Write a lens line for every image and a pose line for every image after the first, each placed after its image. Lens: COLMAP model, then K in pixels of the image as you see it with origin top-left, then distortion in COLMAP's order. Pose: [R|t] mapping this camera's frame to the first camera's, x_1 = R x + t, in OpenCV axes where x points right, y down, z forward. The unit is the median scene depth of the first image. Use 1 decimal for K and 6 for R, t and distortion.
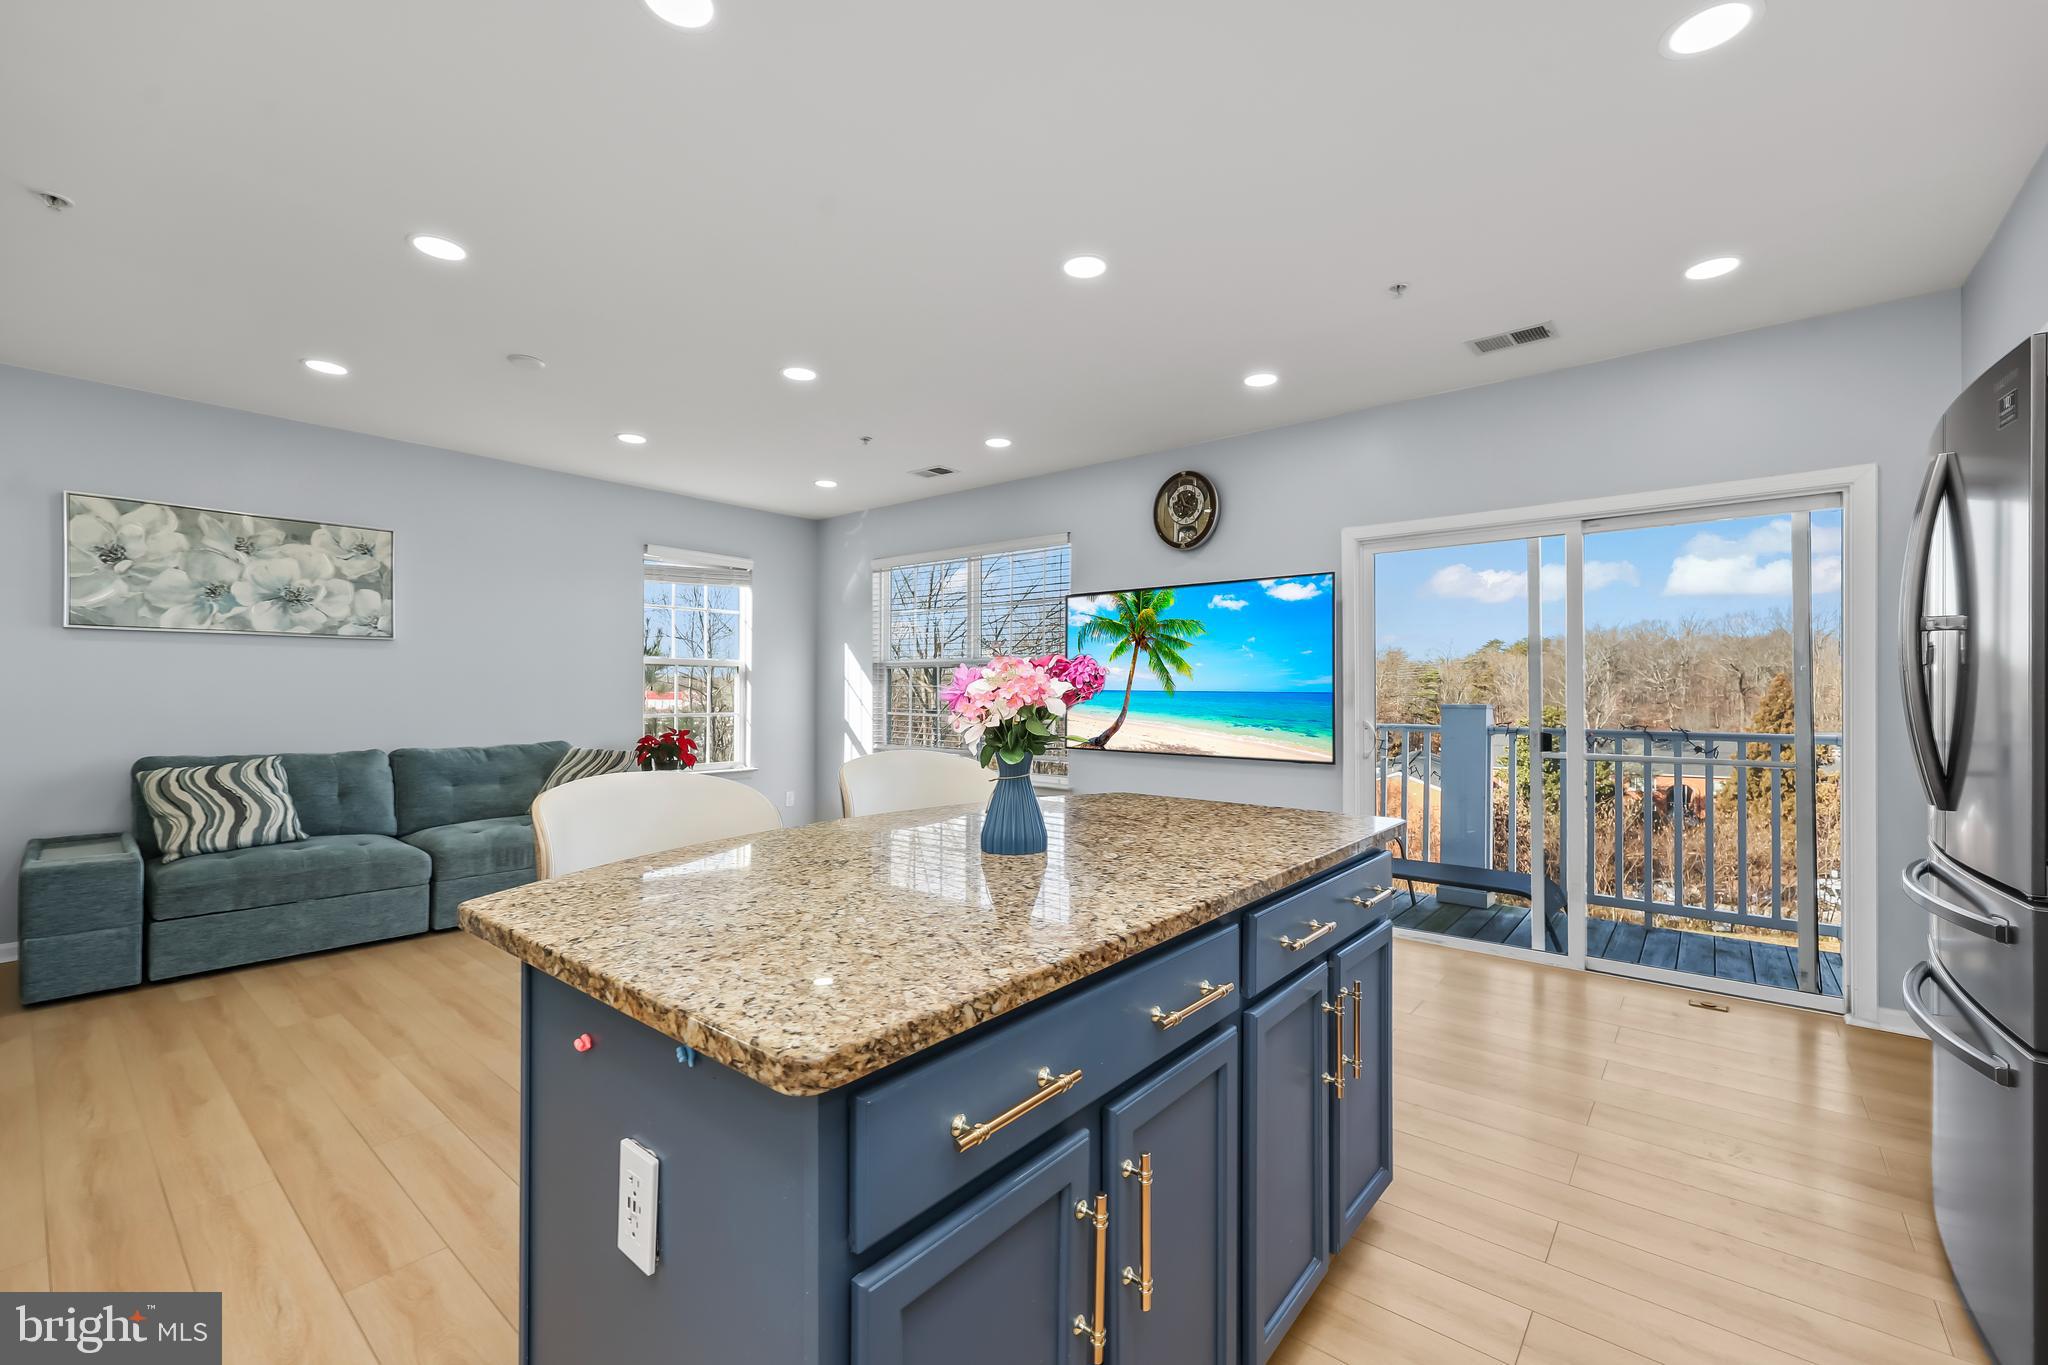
lens RADIAL K [[845.2, 0, 1023.6], [0, 845.2, 685.6], [0, 0, 1]] dist [-0.003984, -0.000408]
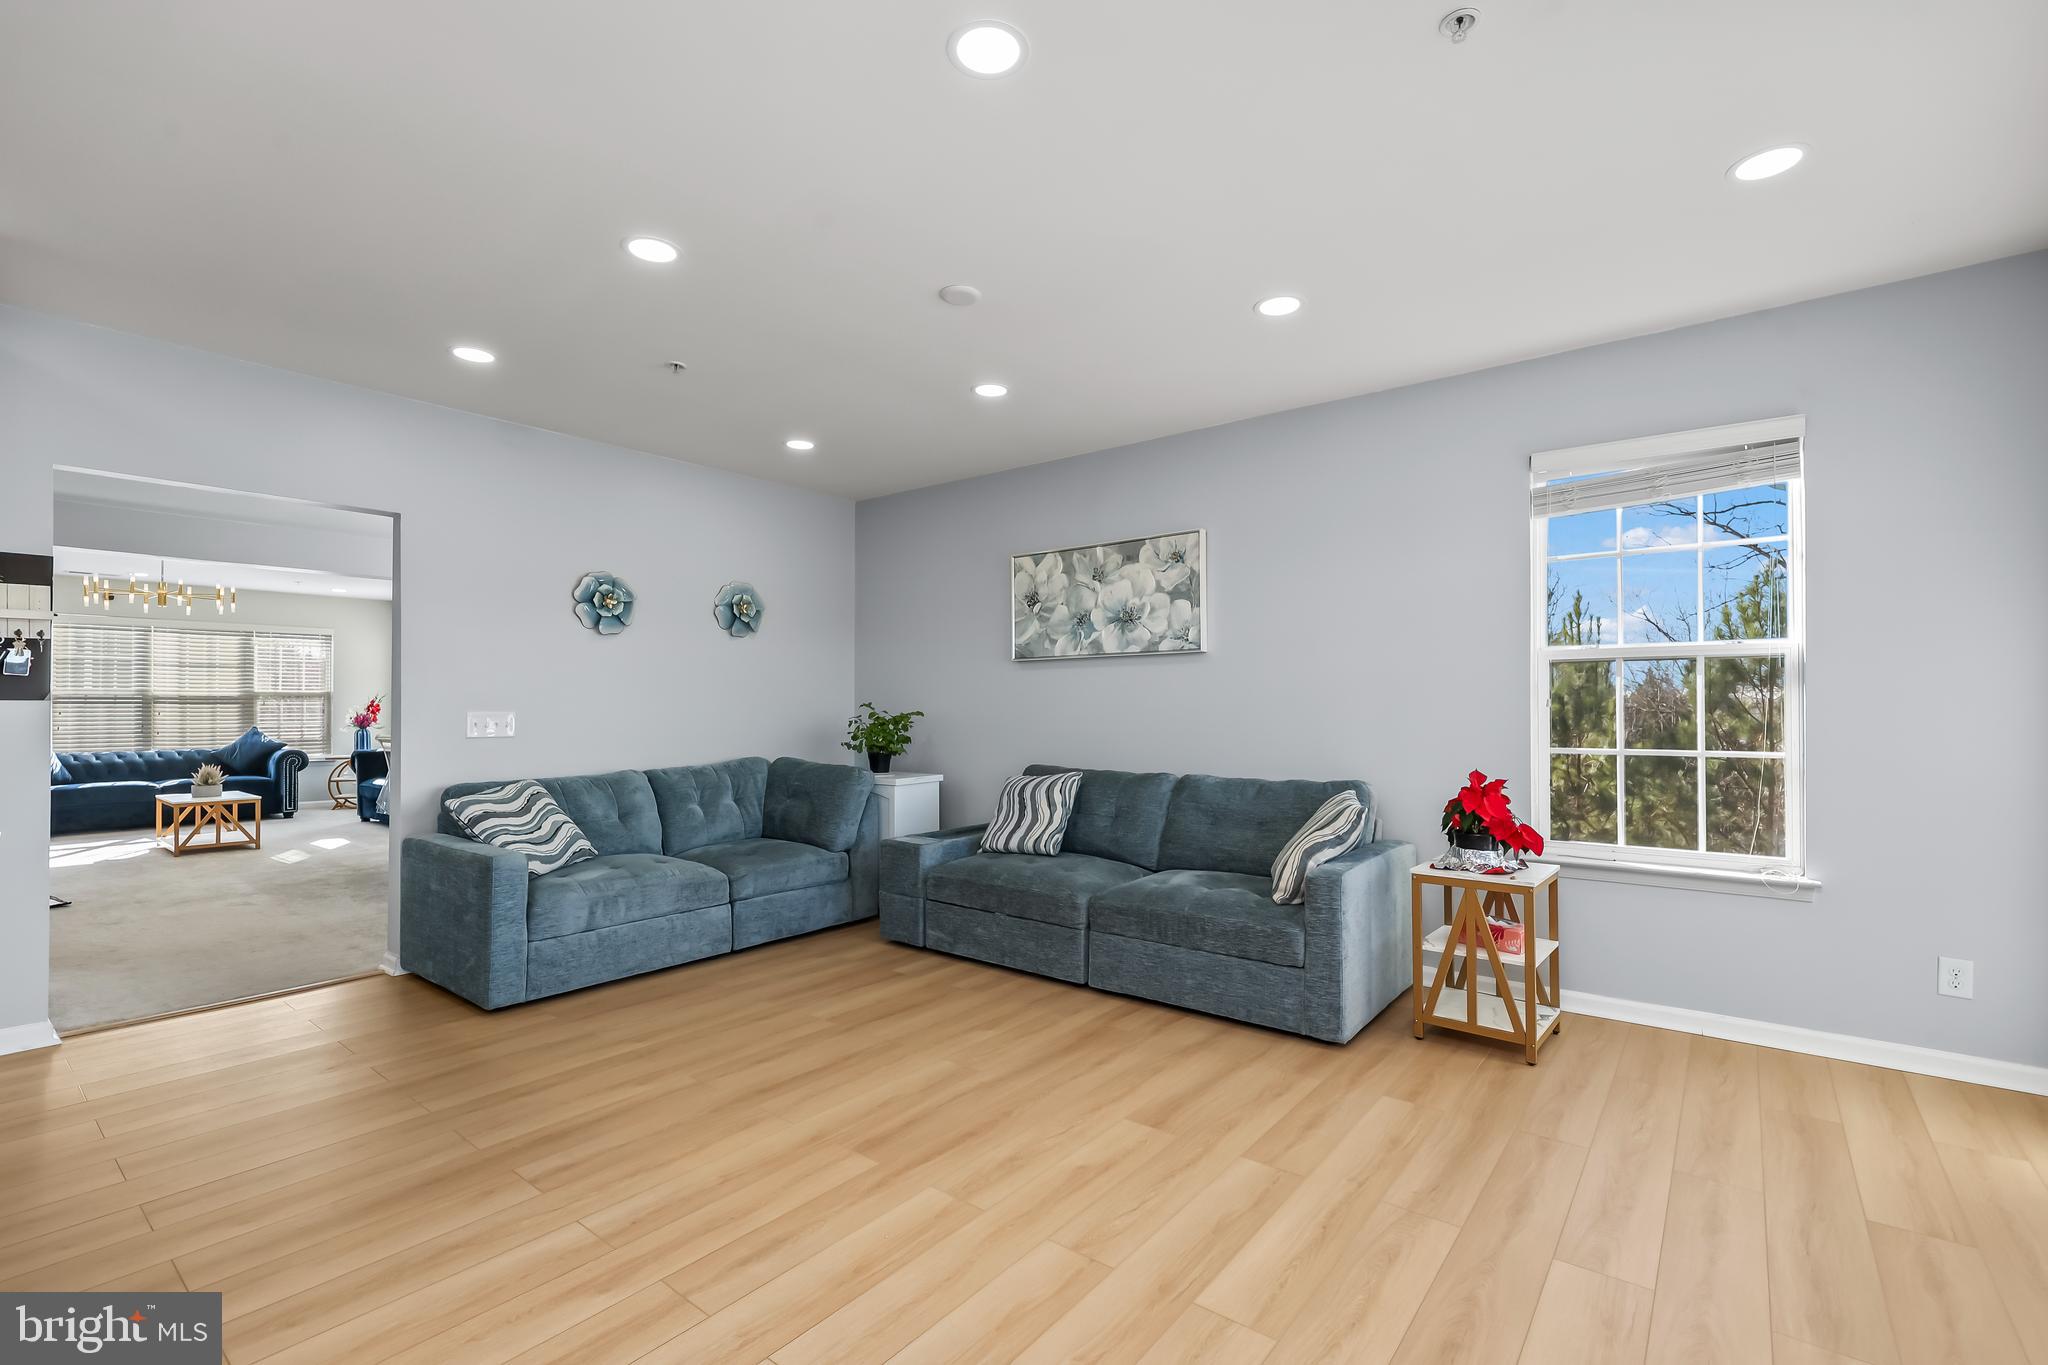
lens RADIAL K [[907.2, 0, 1030.1], [0, 907.2, 693.8], [0, 0, 1]] dist [0.017151, 0.000003]
pose [[0.024410, -0.019855, -0.999505, 0.226137], [0.008266, 0.999773, -0.019659, 0.007760], [0.999668, -0.007782, 0.024568, 0.880647]]
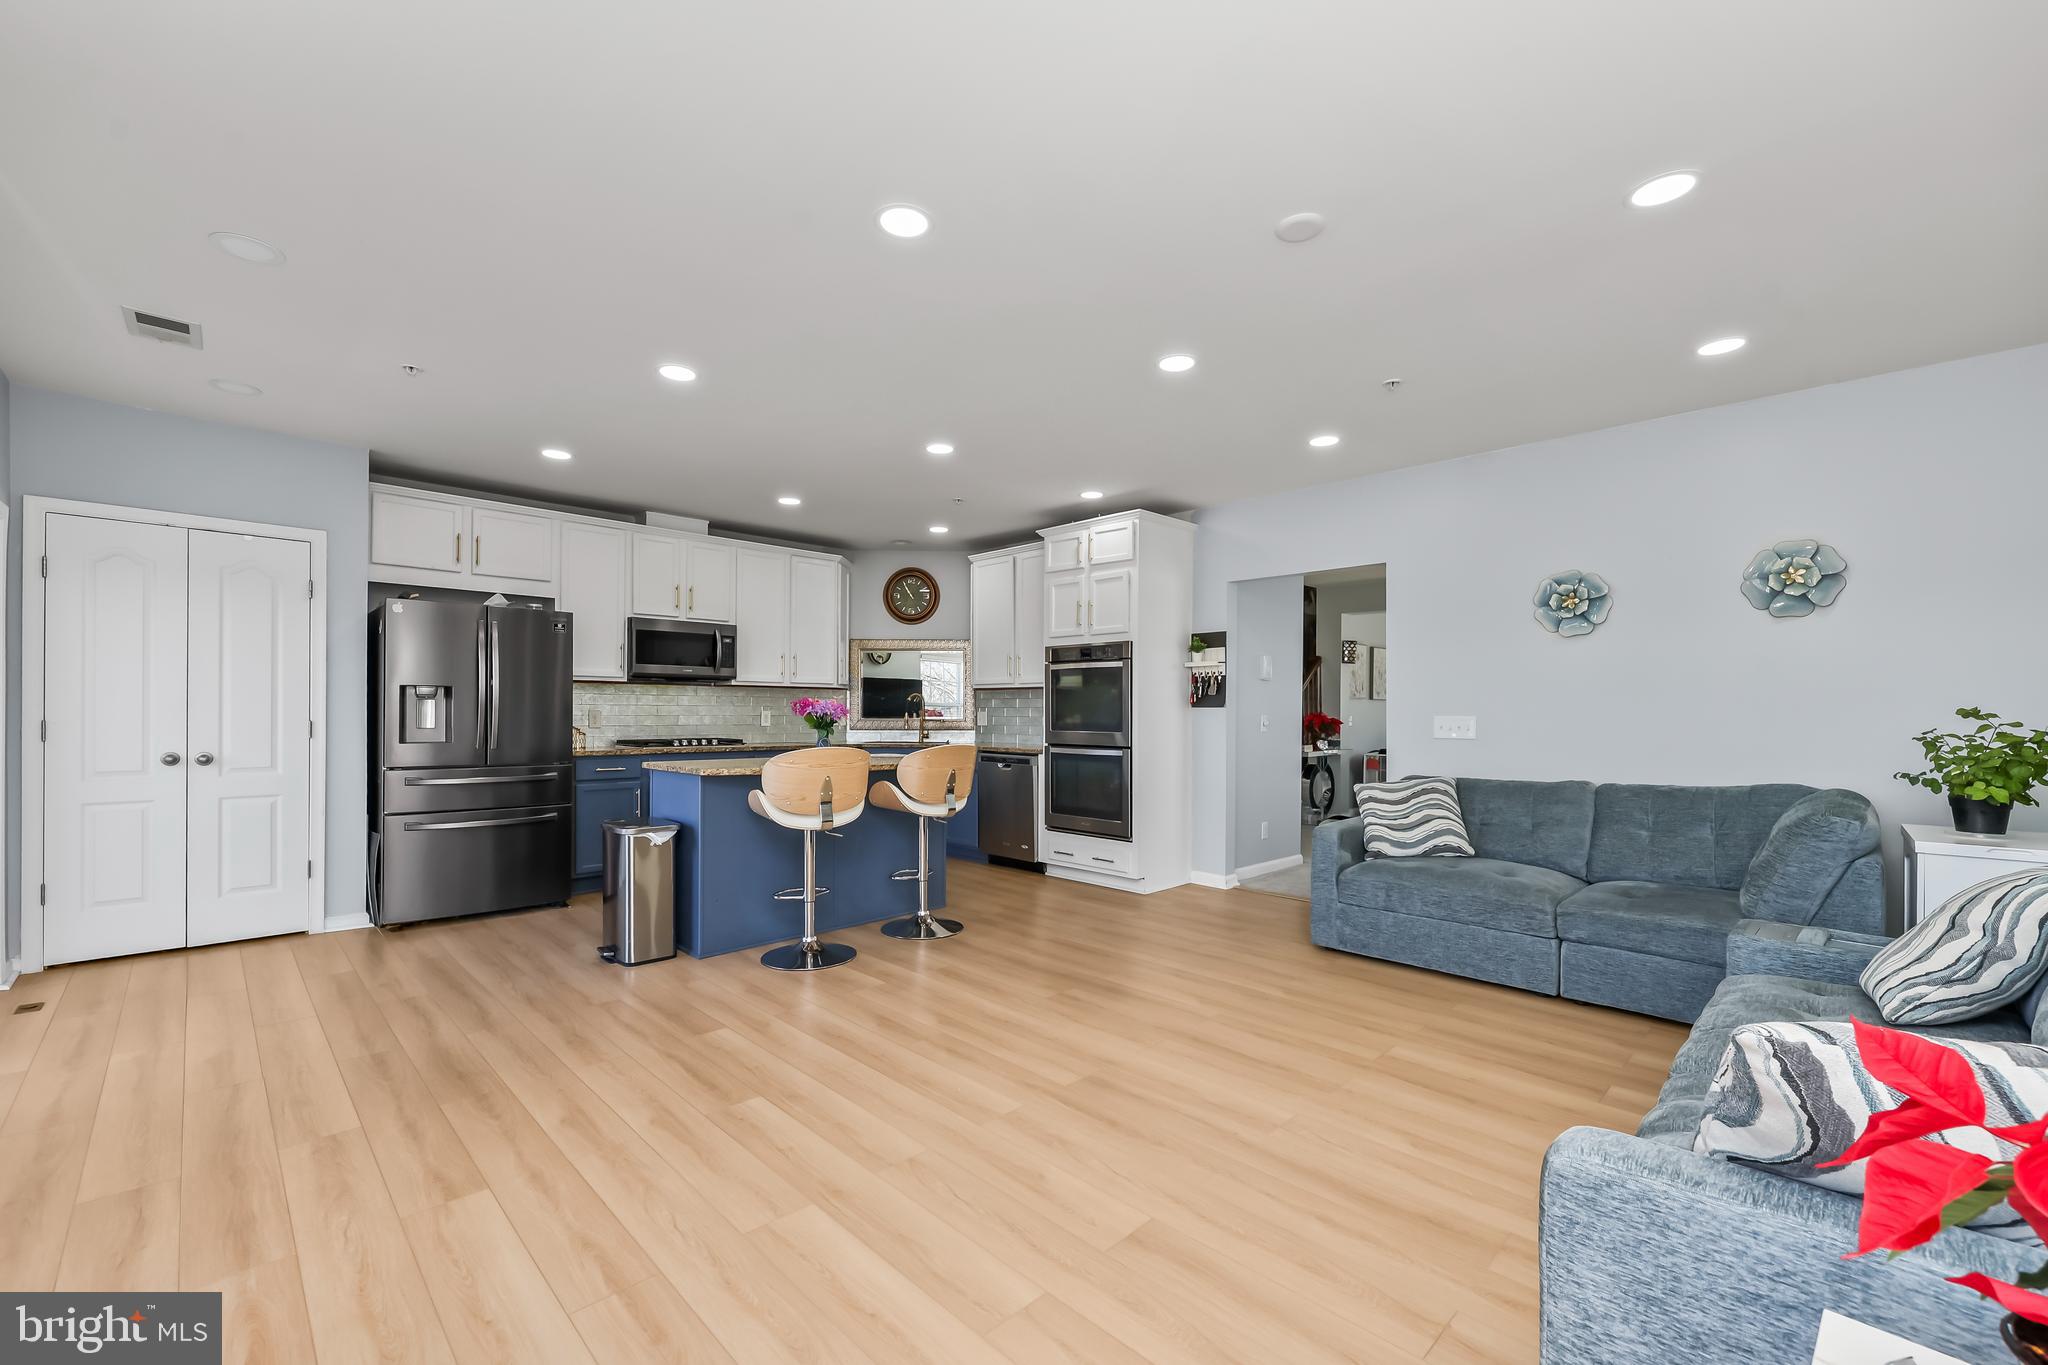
lens RADIAL K [[845.2, 0, 1025.4], [0, 845.2, 710.6], [0, 0, 1]] dist [-0.003984, -0.000408]
pose [[-0.994869, -0.010483, 0.100628, -0.372457], [-0.011180, 0.999917, -0.006365, 0.008726], [-0.100553, -0.007457, -0.994904, 1.431279]]
